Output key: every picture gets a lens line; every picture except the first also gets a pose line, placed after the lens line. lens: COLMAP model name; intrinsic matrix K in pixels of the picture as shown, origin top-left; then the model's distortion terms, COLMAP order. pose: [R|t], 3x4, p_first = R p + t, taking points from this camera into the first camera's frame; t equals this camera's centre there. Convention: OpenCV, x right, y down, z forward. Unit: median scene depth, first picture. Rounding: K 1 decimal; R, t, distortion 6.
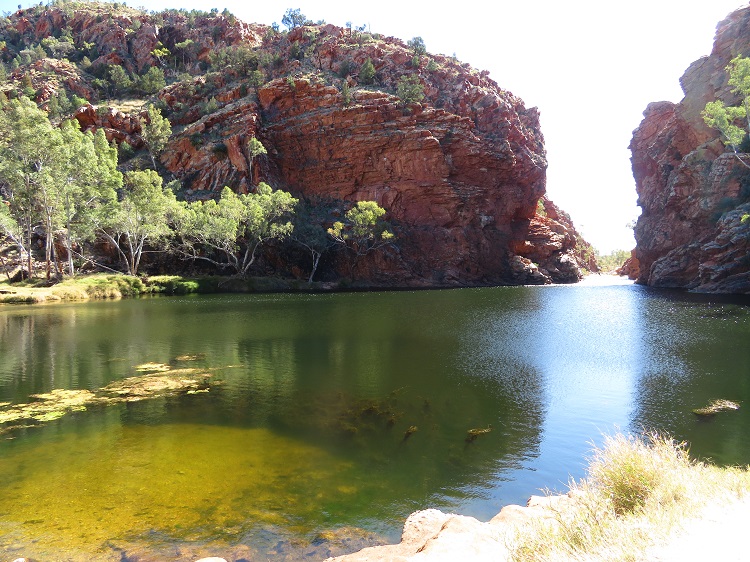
lens RADIAL K [[514.1, 0, 375.0], [0, 514.1, 281.0], [0, 0, 1]] dist [-0.024585, 0.003326]
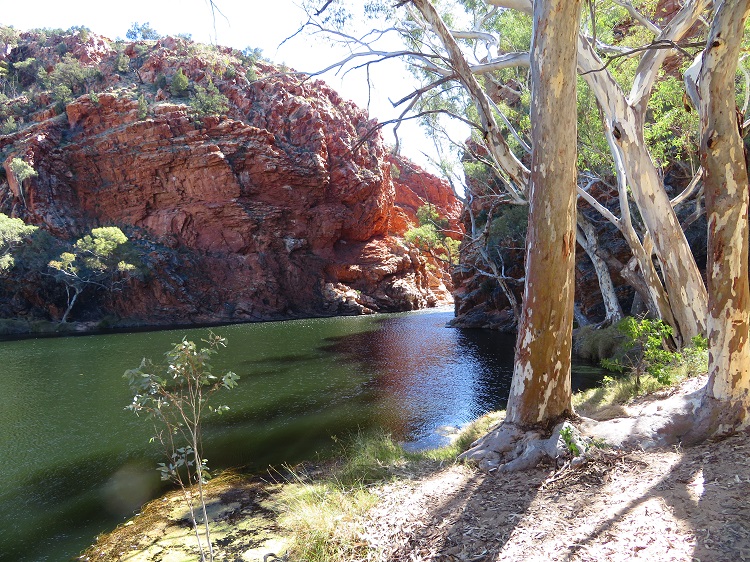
lens RADIAL K [[514.1, 0, 375.0], [0, 514.1, 281.0], [0, 0, 1]] dist [-0.024585, 0.003326]
pose [[0.998821, -0.031927, 0.036581, 0.324551], [0.033465, 0.998548, -0.042211, -0.012825], [-0.035180, 0.043386, 0.998439, 0.116089]]
